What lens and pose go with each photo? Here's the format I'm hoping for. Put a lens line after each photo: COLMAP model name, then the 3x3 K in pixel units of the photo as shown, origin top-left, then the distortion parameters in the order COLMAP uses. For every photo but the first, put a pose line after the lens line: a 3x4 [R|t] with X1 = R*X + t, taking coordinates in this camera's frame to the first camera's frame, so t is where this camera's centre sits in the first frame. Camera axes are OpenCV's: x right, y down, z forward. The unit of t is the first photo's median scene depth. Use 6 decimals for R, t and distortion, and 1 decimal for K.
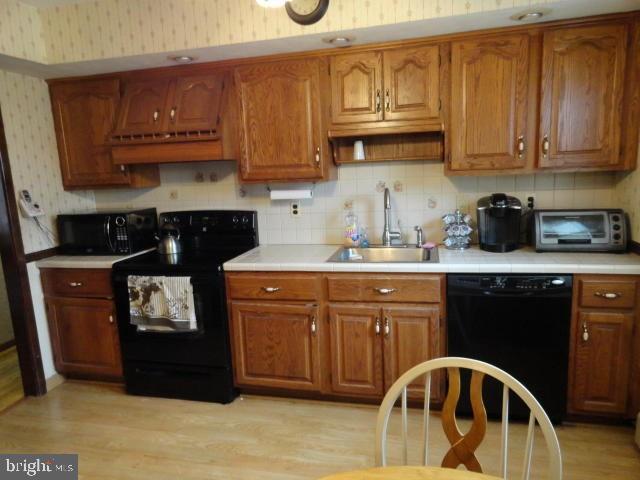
lens RADIAL K [[439.4, 0, 320.0], [0, 439.4, 240.0], [0, 0, 1]] dist [-0.004276, 0.004992]
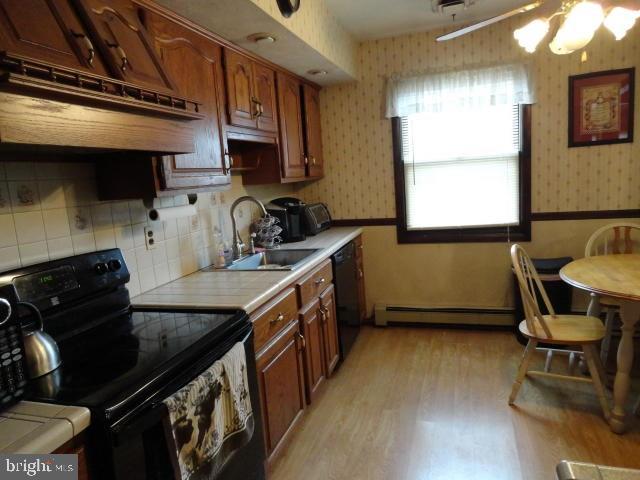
lens RADIAL K [[439.4, 0, 320.0], [0, 439.4, 240.0], [0, 0, 1]] dist [-0.004276, 0.004992]
pose [[0.080102, -0.112129, 0.990460, -0.835563], [0.230112, 0.968893, 0.091078, -0.077995], [-0.969862, 0.220621, 0.103412, 0.772882]]
